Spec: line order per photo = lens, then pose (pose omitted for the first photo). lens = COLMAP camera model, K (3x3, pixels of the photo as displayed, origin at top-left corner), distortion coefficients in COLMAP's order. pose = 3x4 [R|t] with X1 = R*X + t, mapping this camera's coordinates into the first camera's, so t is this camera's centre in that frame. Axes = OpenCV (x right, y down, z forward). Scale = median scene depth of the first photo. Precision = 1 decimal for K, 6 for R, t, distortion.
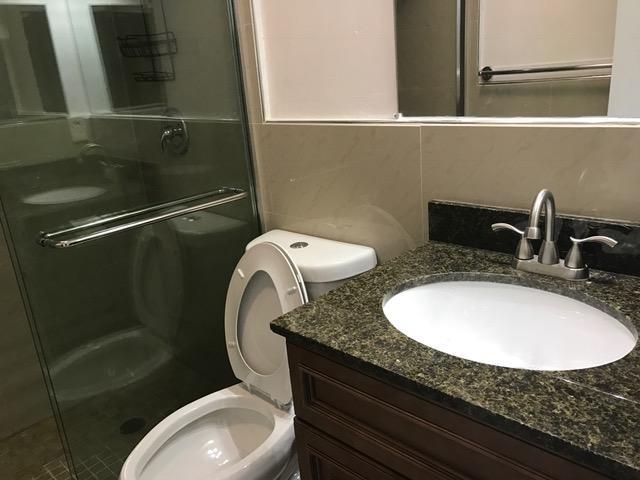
lens RADIAL K [[521.9, 0, 317.1], [0, 521.9, 238.7], [0, 0, 1]] dist [0.035008, -0.043996]
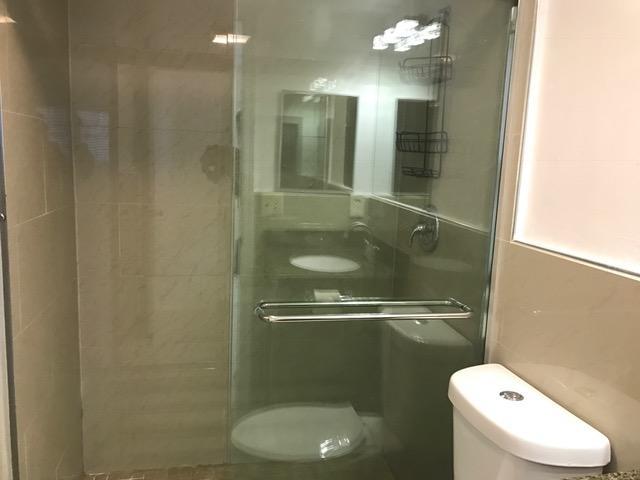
lens RADIAL K [[521.9, 0, 317.1], [0, 521.9, 238.7], [0, 0, 1]] dist [0.035008, -0.043996]
pose [[0.823398, 0.200265, -0.530952, 0.088812], [-0.275431, 0.959094, -0.065386, -0.075086], [0.496139, 0.200080, 0.844875, 0.094227]]
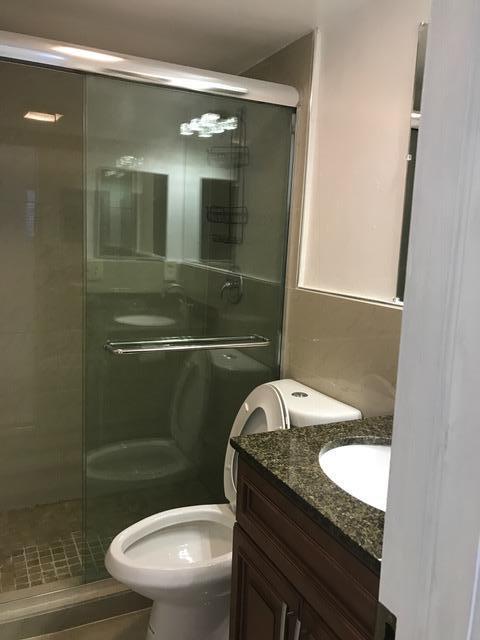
lens RADIAL K [[521.9, 0, 242.2], [0, 521.9, 321.1], [0, 0, 1]] dist [0.035008, -0.043996]
pose [[0.933820, 0.176080, -0.311410, 0.155377], [-0.221260, 0.968293, -0.115988, 0.014741], [0.281113, 0.177214, 0.943171, -0.131808]]
